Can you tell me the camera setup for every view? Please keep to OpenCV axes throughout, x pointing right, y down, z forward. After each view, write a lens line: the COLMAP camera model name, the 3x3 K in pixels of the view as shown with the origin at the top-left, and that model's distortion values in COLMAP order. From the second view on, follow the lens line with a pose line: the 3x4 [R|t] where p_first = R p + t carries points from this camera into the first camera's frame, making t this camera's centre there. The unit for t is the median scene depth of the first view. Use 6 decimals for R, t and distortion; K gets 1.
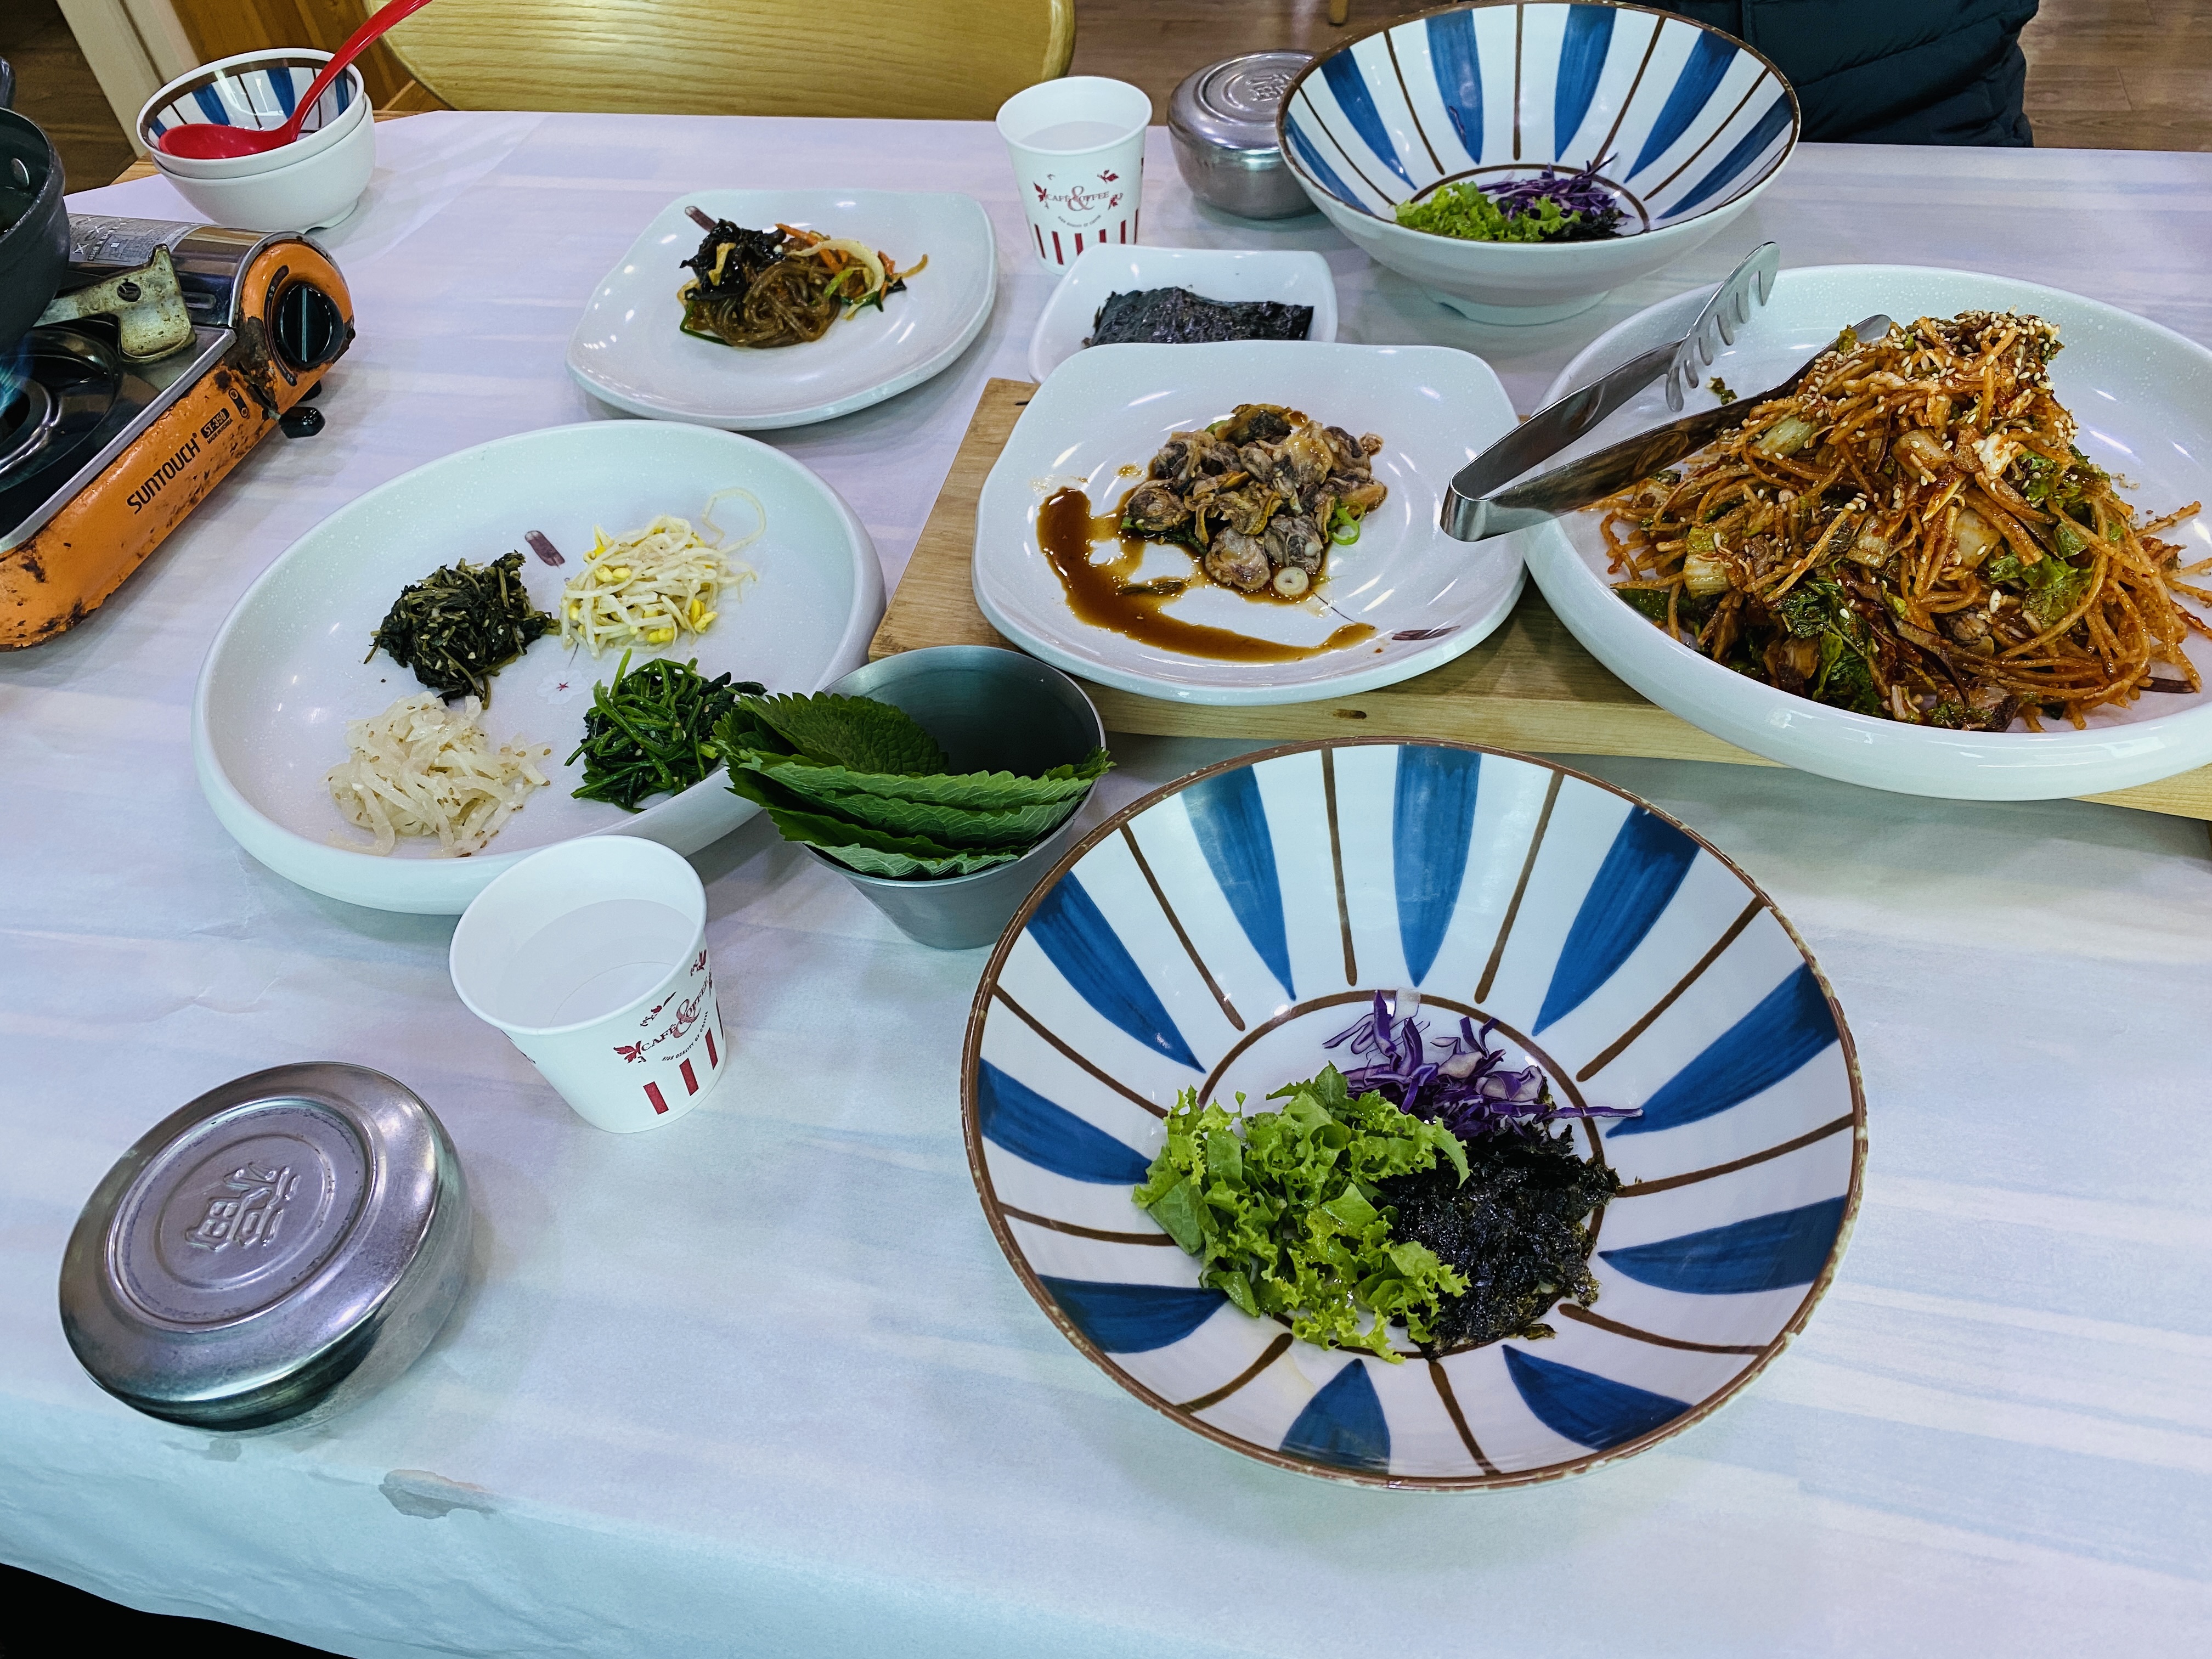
lens RADIAL K [[1663.1, 0, 1106.0], [0, 1663.1, 829.5], [0, 0, 1]] dist [0.006158, 0.006304]
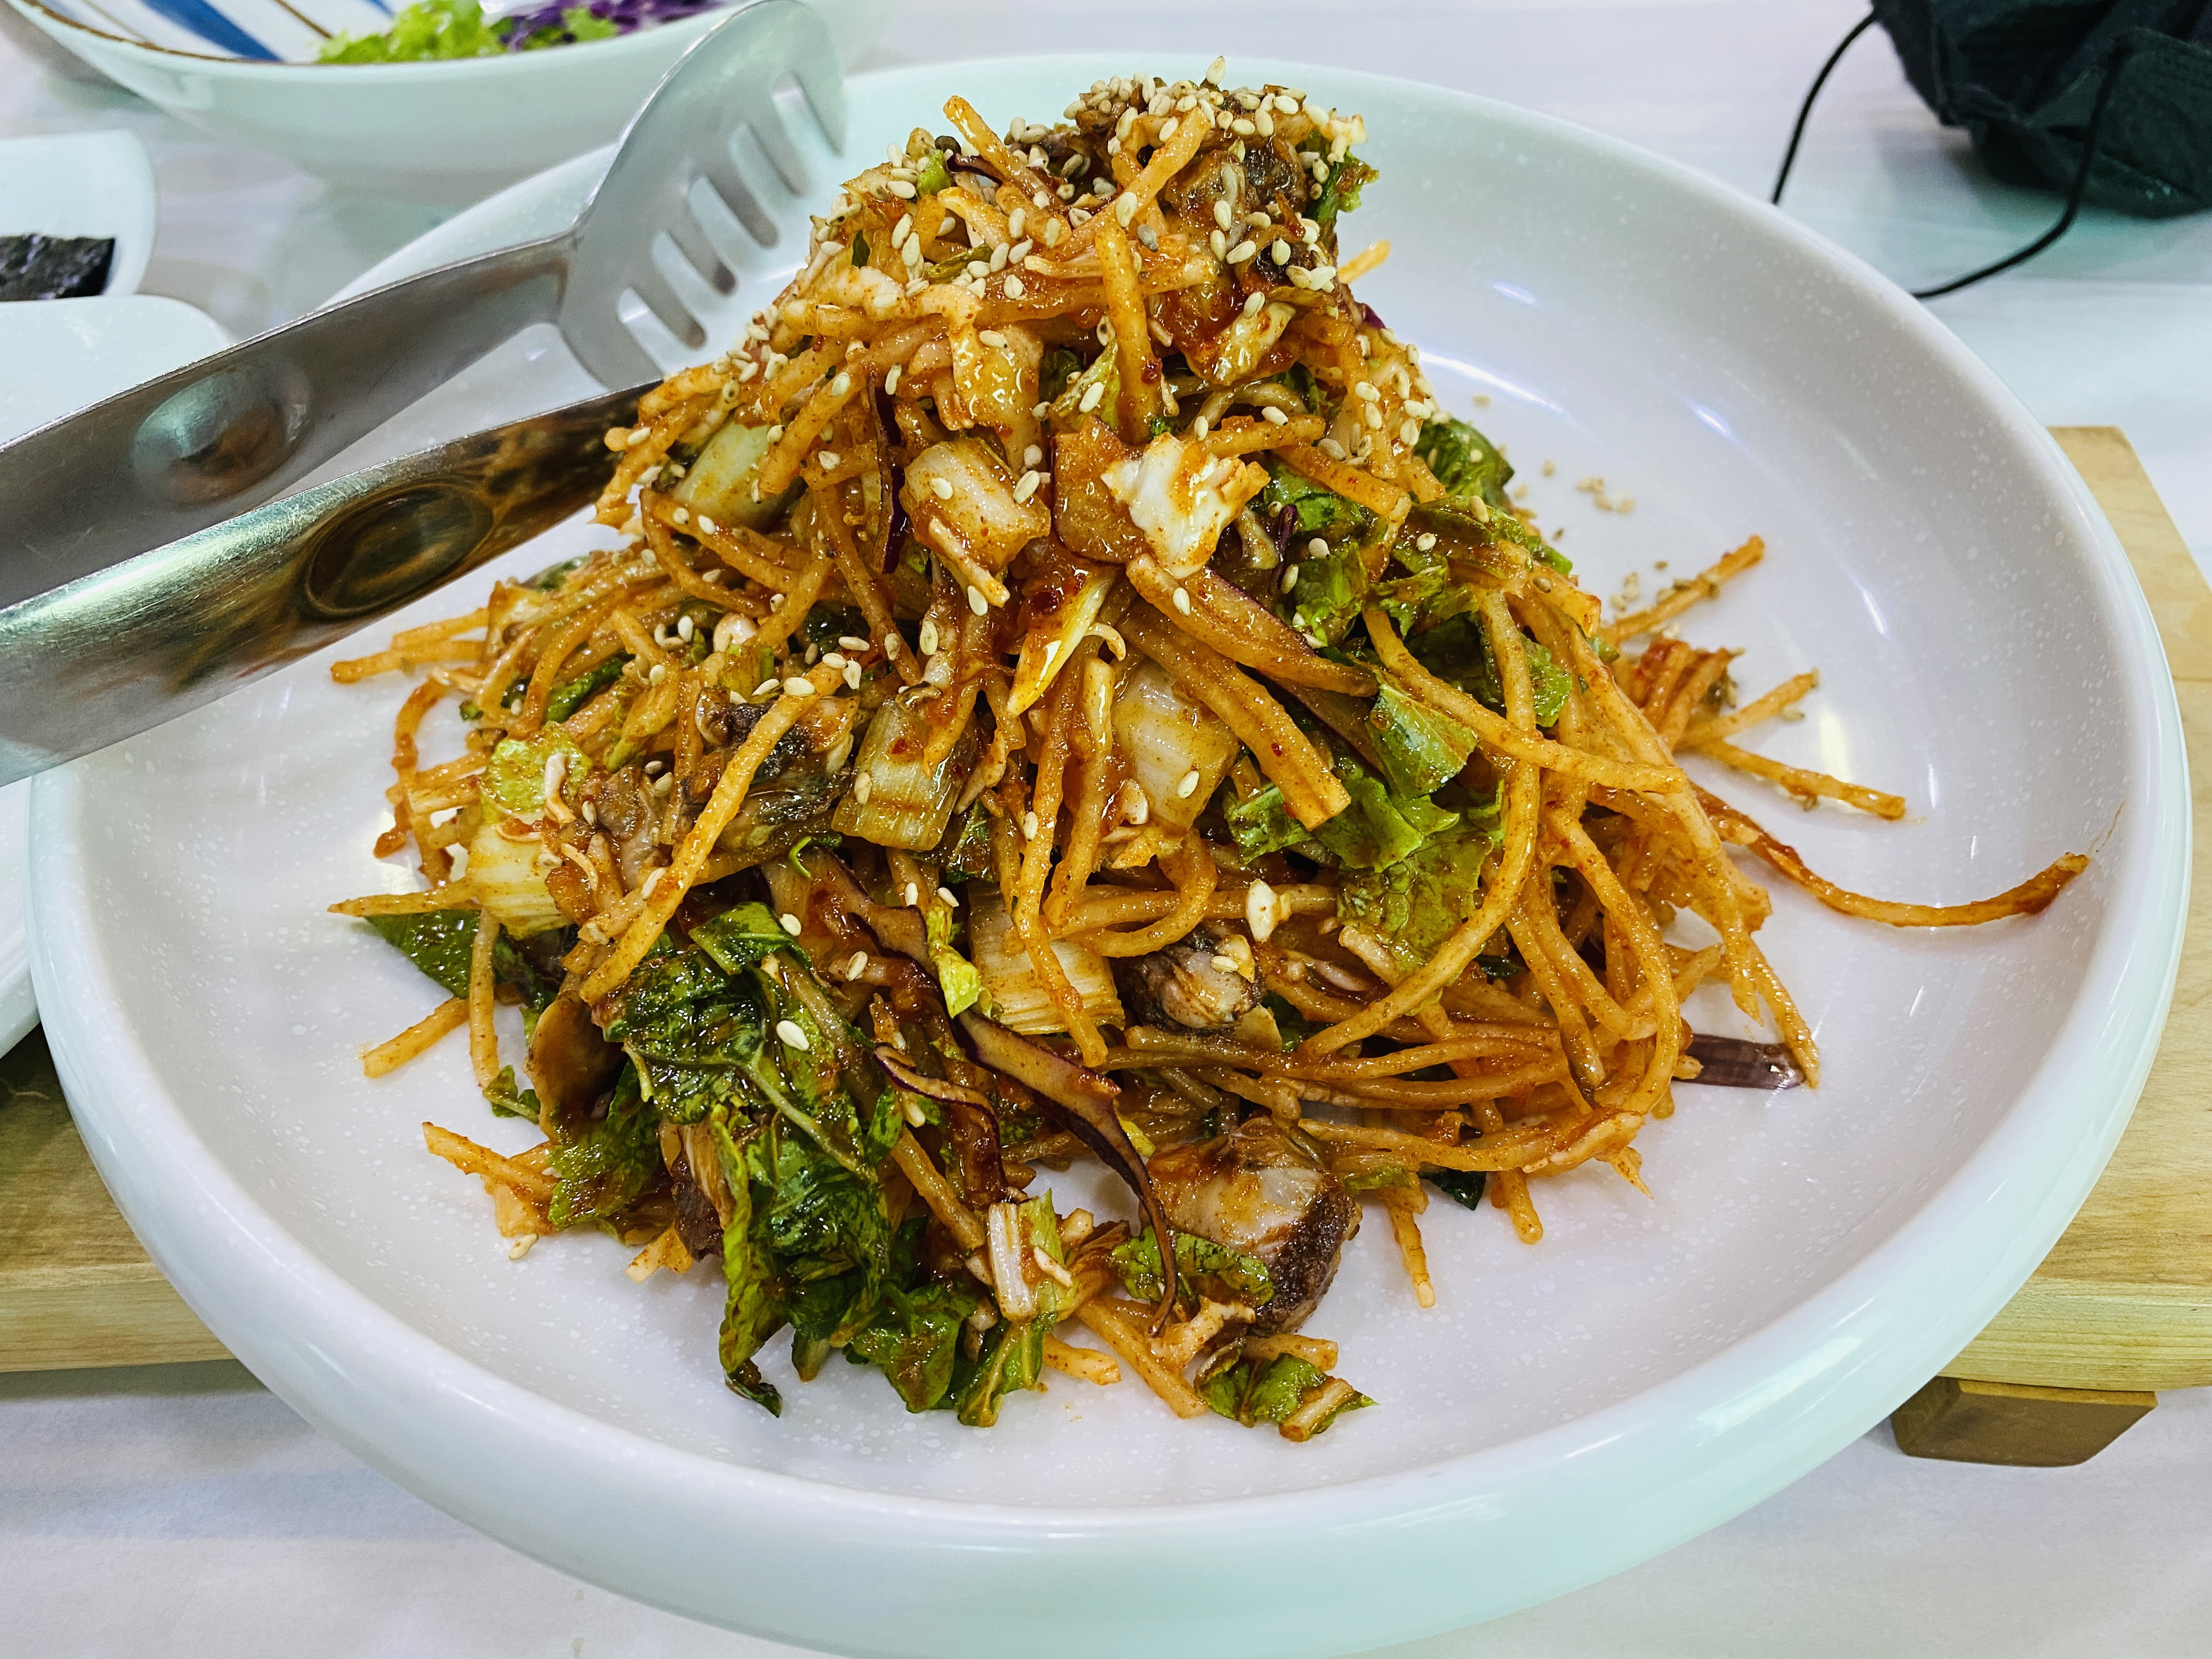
lens RADIAL K [[1590.5, 0, 1106.0], [0, 1590.5, 829.5], [0, 0, 1]] dist [0.027528, -0.001055]
pose [[0.978154, -0.120935, 0.169084, 0.451548], [0.117722, 0.992625, 0.028939, -0.168892], [-0.171337, -0.008402, 0.985177, 0.684192]]
